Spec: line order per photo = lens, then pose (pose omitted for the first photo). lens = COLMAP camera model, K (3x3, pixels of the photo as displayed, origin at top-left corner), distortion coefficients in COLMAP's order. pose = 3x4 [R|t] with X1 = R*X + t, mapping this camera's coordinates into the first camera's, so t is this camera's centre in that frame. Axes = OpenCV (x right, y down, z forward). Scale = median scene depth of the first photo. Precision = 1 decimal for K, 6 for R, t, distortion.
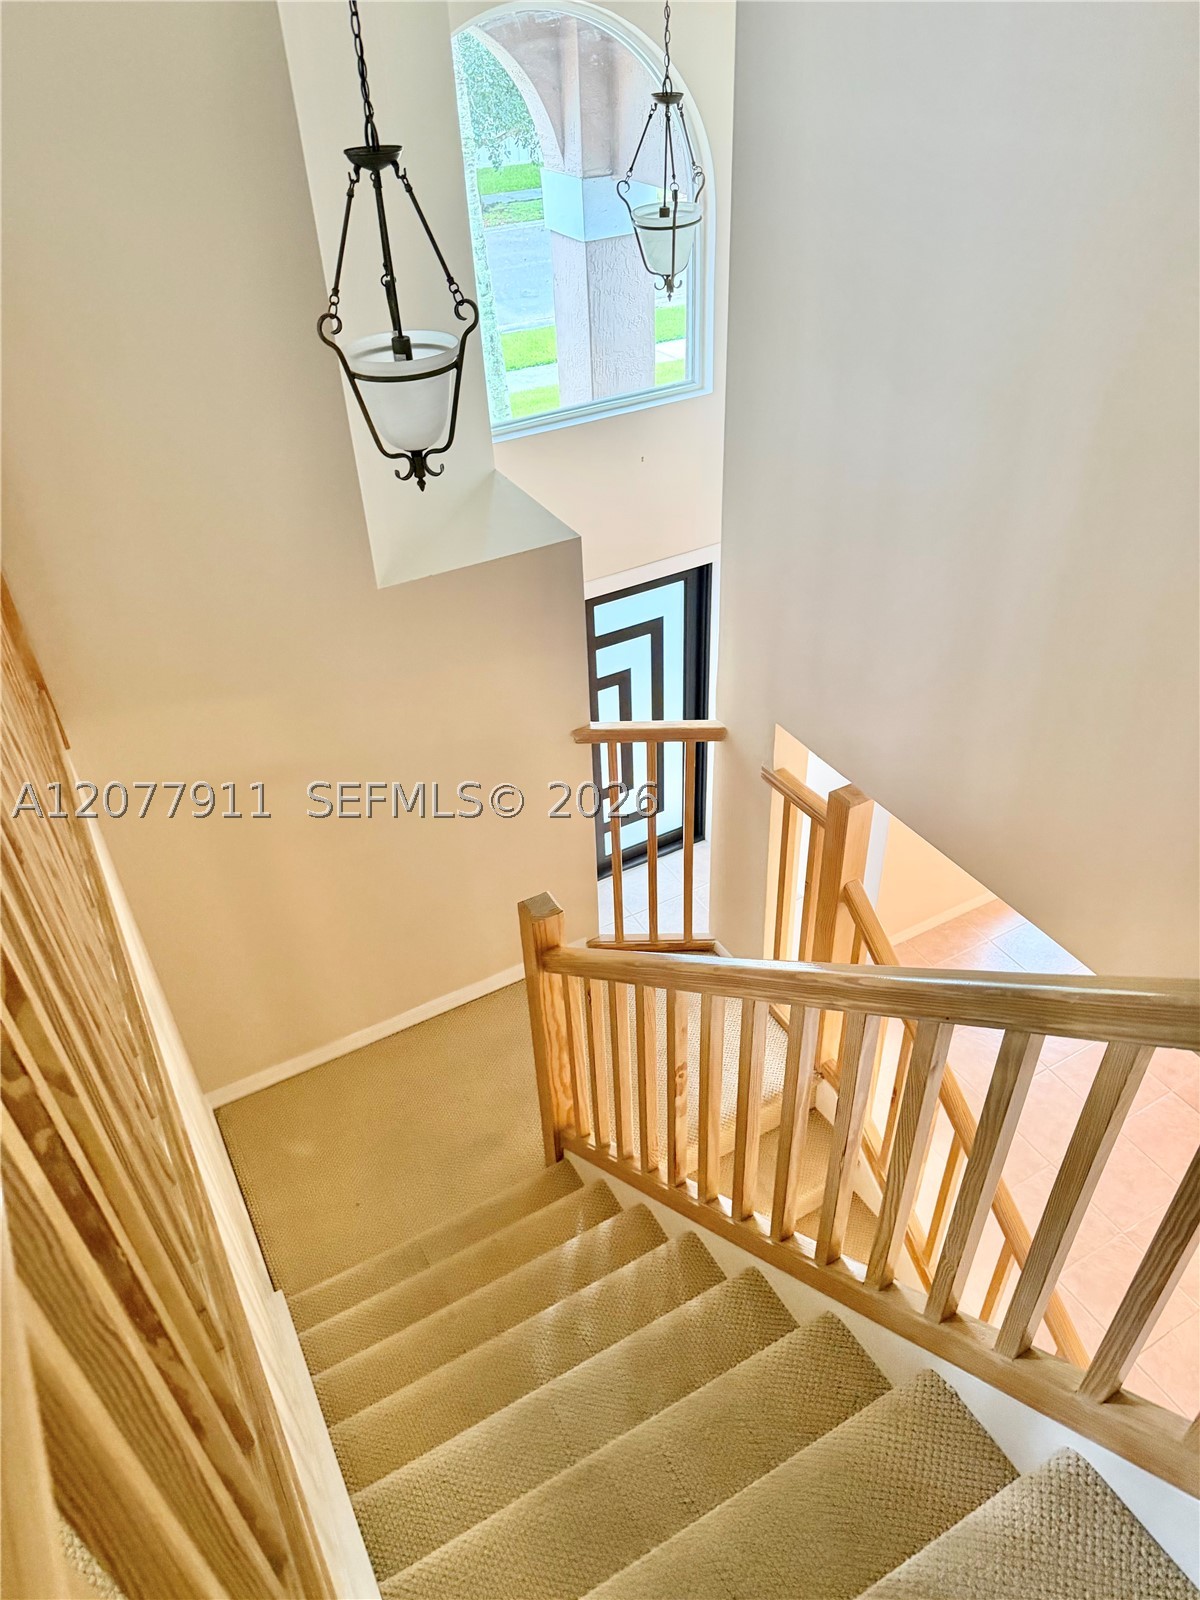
lens RADIAL K [[1105.0, 0, 600.0], [0, 1105.0, 800.0], [0, 0, 1]] dist [0.057886, -0.041807]
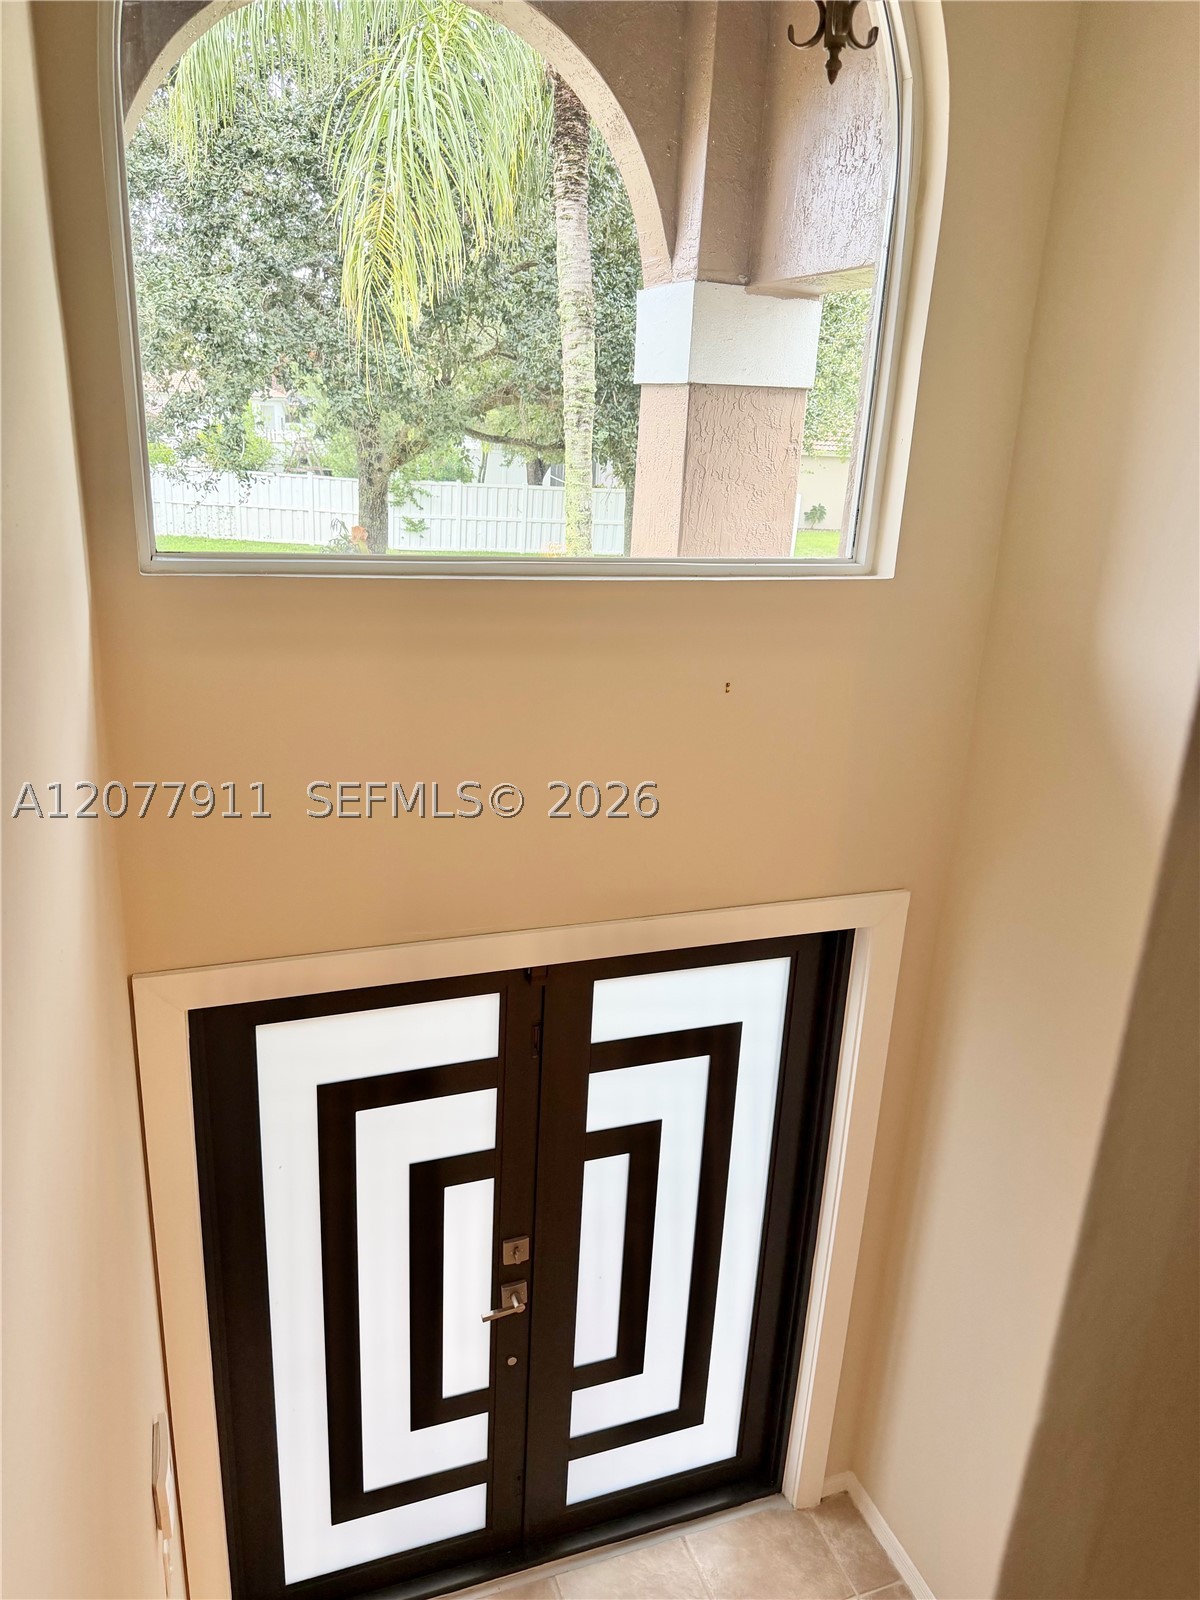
lens RADIAL K [[1105.0, 0, 600.0], [0, 1105.0, 800.0], [0, 0, 1]] dist [0.057886, -0.041807]
pose [[0.984160, 0.130757, -0.119711, 0.041738], [-0.160932, 0.942186, -0.293917, -0.105571], [0.074358, 0.308527, 0.948305, 0.508368]]
